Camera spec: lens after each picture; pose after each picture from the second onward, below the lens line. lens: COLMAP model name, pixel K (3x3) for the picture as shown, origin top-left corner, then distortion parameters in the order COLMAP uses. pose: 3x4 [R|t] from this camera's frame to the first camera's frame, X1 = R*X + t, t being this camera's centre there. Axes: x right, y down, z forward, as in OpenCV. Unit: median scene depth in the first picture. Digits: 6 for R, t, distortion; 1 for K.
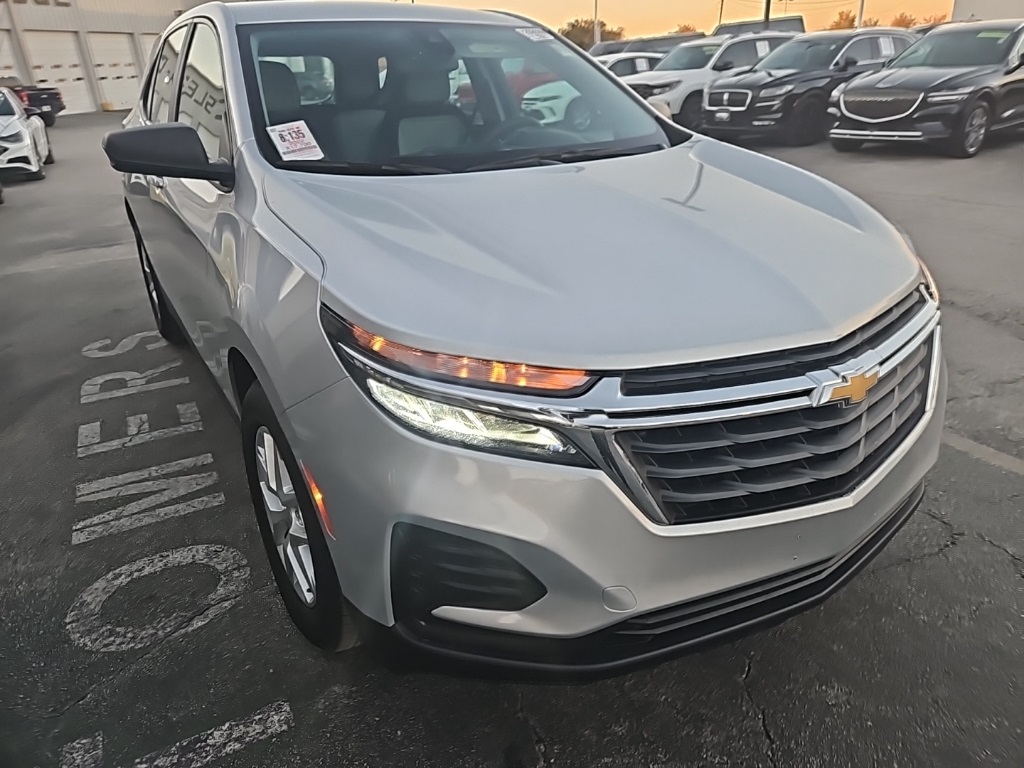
lens RADIAL K [[751.4, 0, 512.0], [0, 751.4, 384.0], [0, 0, 1]] dist [0.054920, -0.065362]
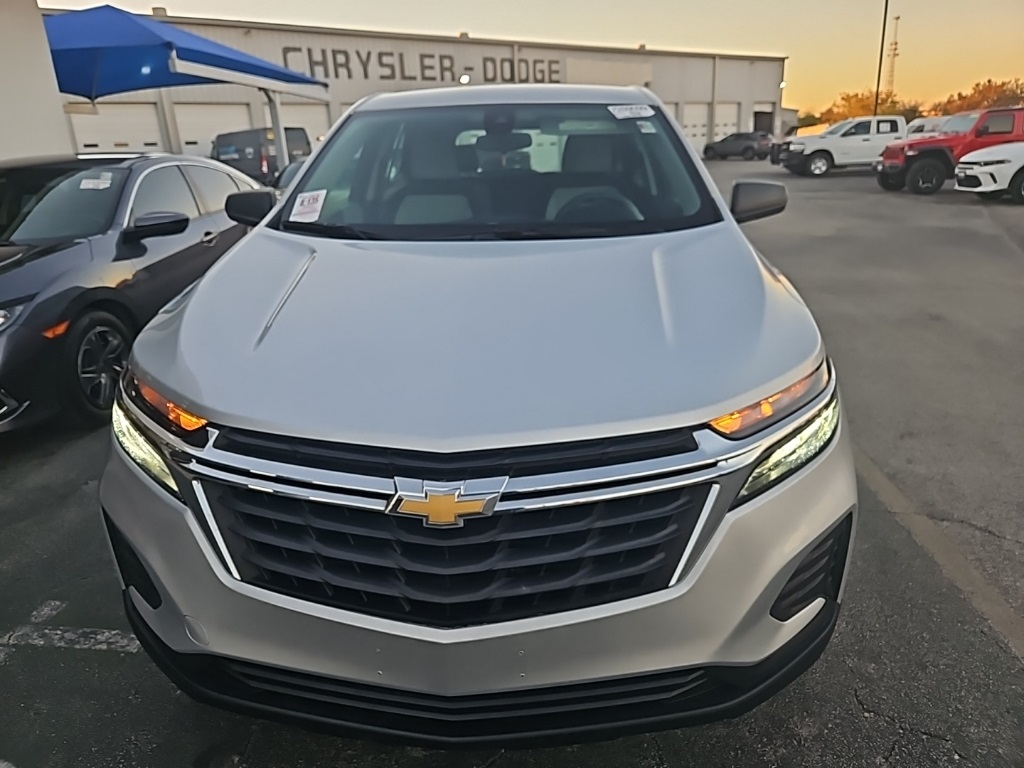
lens RADIAL K [[751.4, 0, 512.0], [0, 751.4, 384.0], [0, 0, 1]] dist [0.054920, -0.065362]
pose [[0.791947, 0.189459, -0.580453, 0.469062], [-0.226763, 0.973913, 0.008498, -0.077141], [0.566920, 0.124896, 0.814250, 0.136220]]
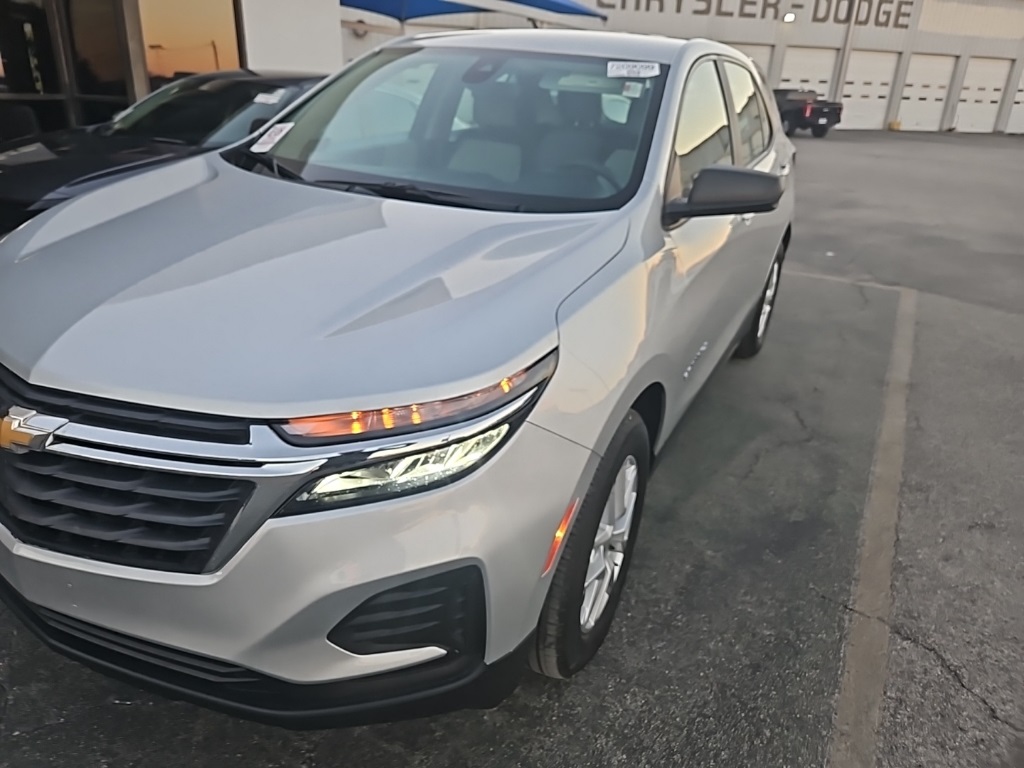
lens RADIAL K [[751.4, 0, 512.0], [0, 751.4, 384.0], [0, 0, 1]] dist [0.054920, -0.065362]
pose [[0.439819, 0.384796, -0.811475, 0.690867], [-0.399377, 0.893102, 0.207041, -0.232318], [0.804399, 0.233024, 0.546482, 0.442697]]
